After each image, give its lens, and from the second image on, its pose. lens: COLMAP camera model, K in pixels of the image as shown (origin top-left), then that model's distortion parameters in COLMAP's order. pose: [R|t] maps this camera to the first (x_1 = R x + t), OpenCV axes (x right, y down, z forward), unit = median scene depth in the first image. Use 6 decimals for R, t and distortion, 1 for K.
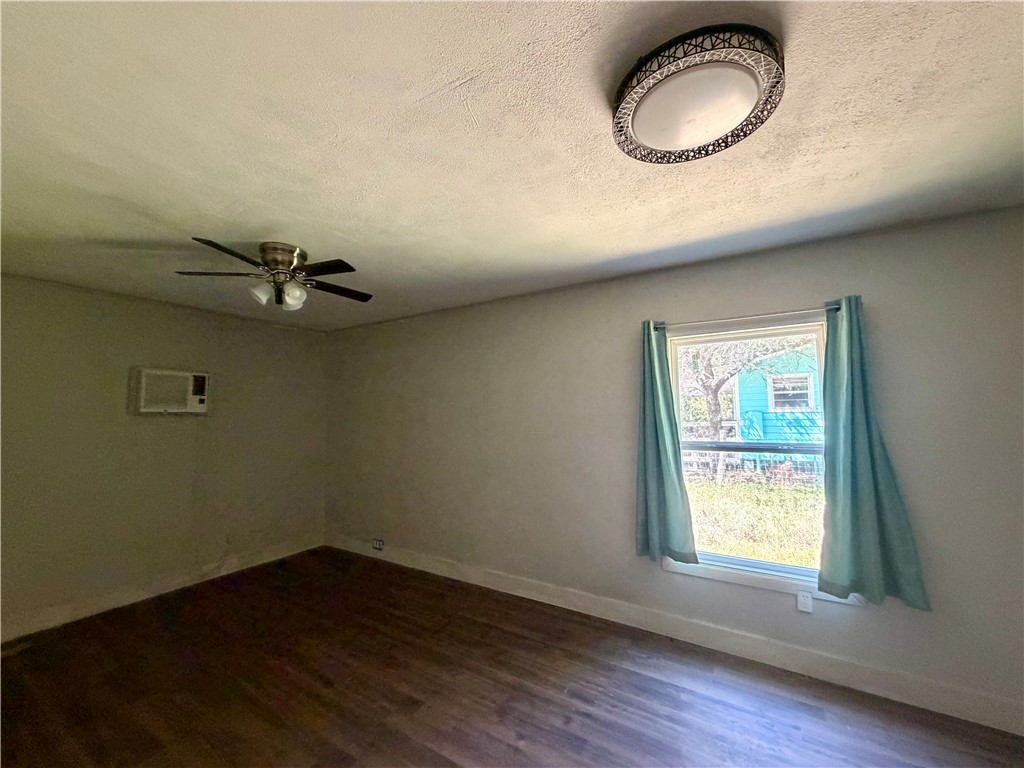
lens RADIAL K [[408.5, 0, 510.9], [0, 408.5, 383.9], [0, 0, 1]] dist [-0.000361, 0.000138]
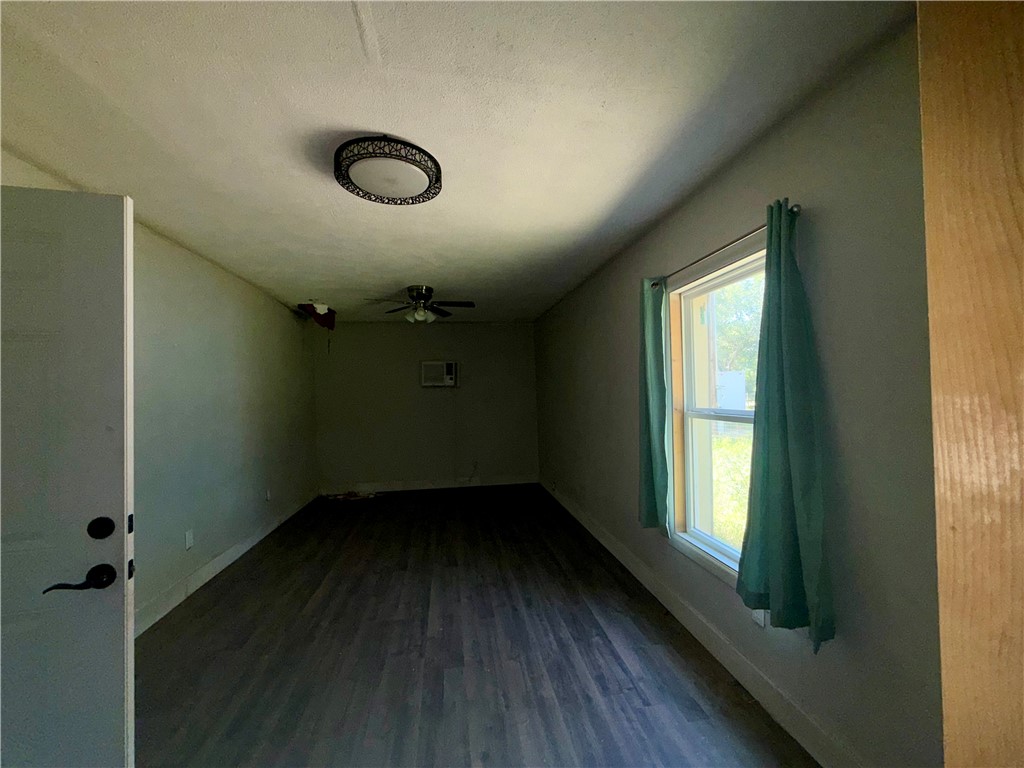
lens RADIAL K [[408.5, 0, 510.2], [0, 408.5, 385.0], [0, 0, 1]] dist [-0.000361, 0.000138]
pose [[0.652653, -0.017953, -0.757445, 0.867124], [0.071723, 0.996694, 0.038177, 0.030598], [0.754255, -0.079242, 0.651782, 0.140116]]
